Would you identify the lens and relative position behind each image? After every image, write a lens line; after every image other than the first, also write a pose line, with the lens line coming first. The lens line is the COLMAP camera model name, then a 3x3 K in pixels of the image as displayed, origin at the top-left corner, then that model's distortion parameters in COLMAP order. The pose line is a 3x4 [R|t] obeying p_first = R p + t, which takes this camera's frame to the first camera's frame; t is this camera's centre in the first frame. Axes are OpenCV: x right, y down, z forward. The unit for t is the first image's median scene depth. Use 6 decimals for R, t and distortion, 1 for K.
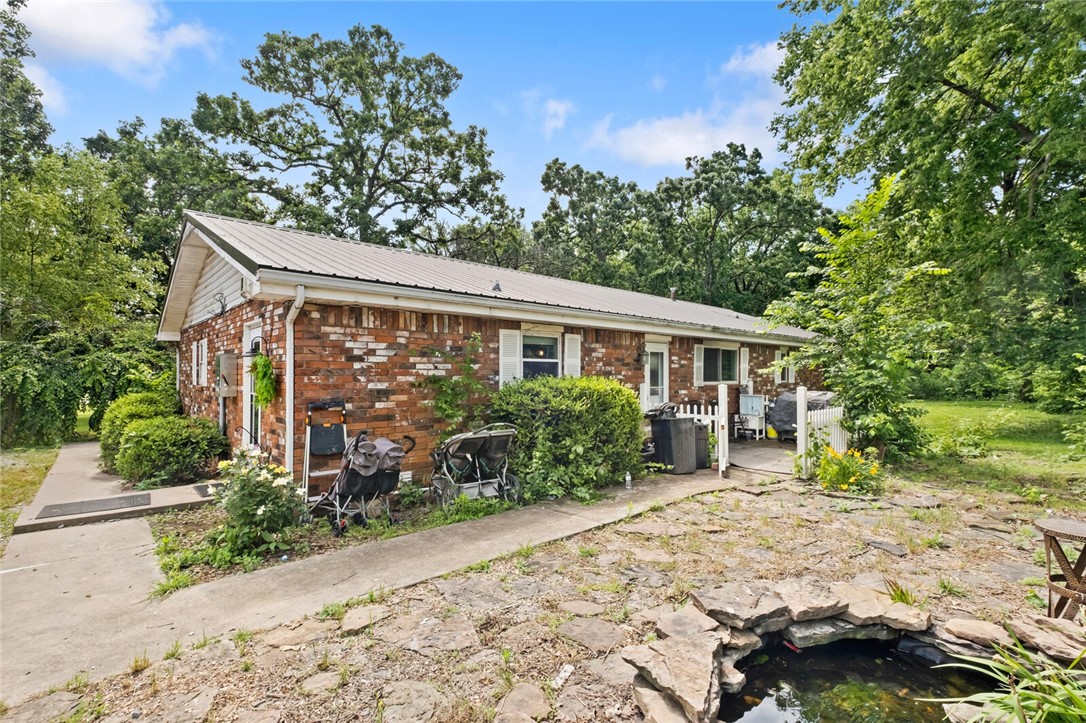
lens RADIAL K [[480.4, 0, 543.0], [0, 480.4, 361.5], [0, 0, 1]] dist [-0.000428, -0.000048]
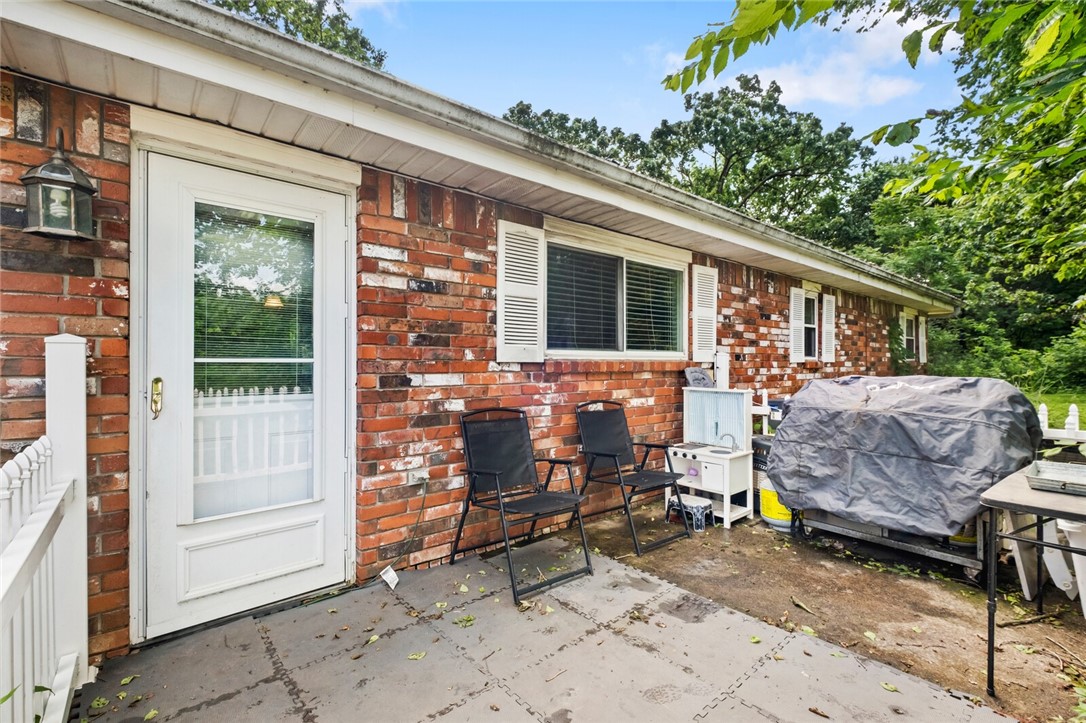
lens RADIAL K [[478.4, 0, 543.0], [0, 478.4, 361.5], [0, 0, 1]] dist [-0.000536, -0.000437]
pose [[0.998641, -0.015056, -0.049897, 0.283632], [0.015314, 0.999871, 0.004794, 0.040297], [0.049818, -0.005552, 0.998743, 0.561380]]
